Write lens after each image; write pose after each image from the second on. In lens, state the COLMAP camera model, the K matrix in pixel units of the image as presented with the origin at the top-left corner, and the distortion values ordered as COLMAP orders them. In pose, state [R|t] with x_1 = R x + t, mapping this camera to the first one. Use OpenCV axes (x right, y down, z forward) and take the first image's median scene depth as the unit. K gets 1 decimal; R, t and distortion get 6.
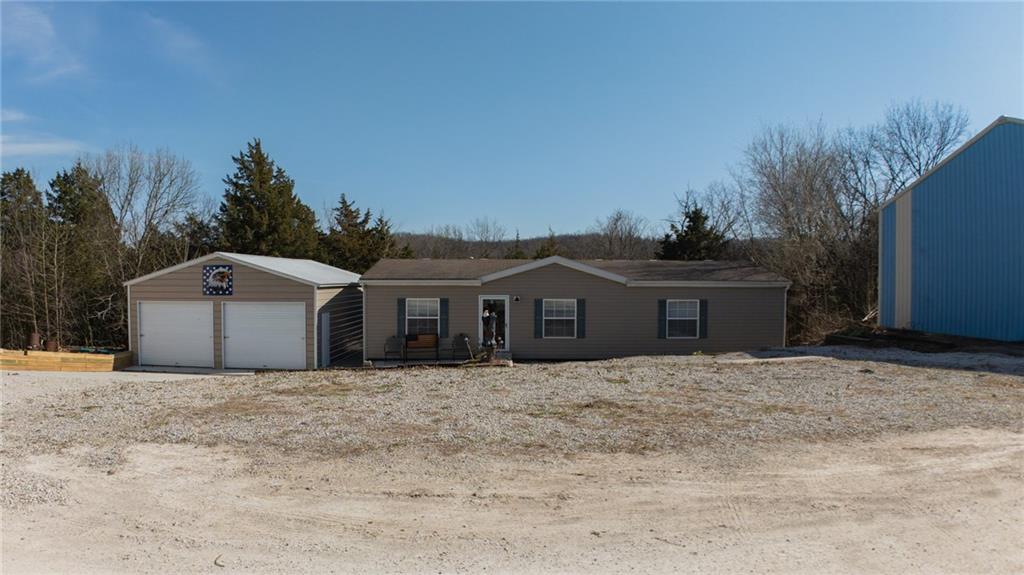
lens RADIAL K [[637.6, 0, 512.0], [0, 637.6, 287.5], [0, 0, 1]] dist [-0.171000, 0.006309]
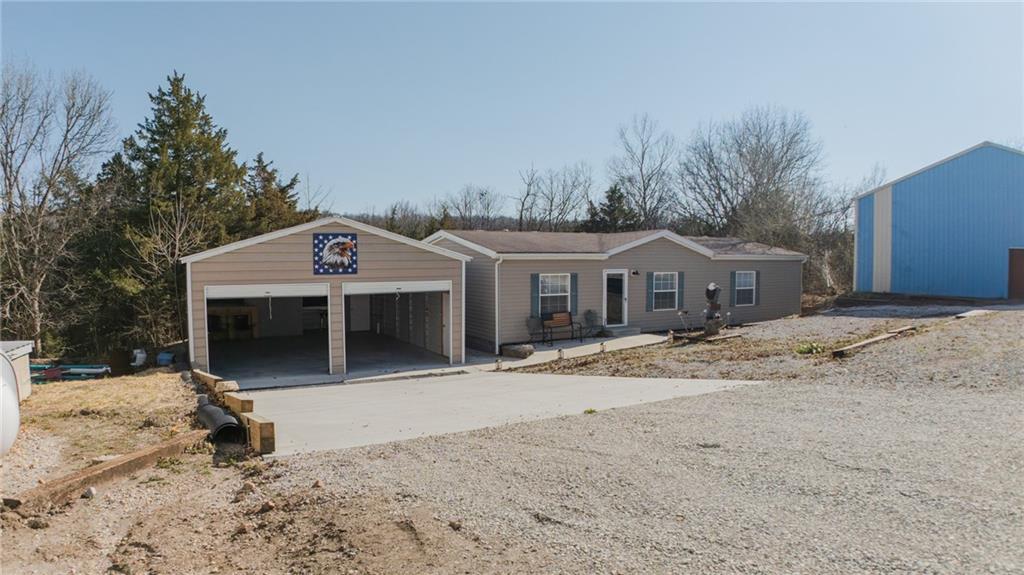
lens RADIAL K [[637.6, 0, 512.0], [0, 637.6, 287.5], [0, 0, 1]] dist [-0.171000, 0.006309]
pose [[0.880205, -0.026749, 0.473839, -0.652503], [0.010349, 0.999255, 0.037186, 0.002630], [-0.474480, -0.027827, 0.879826, 0.233911]]
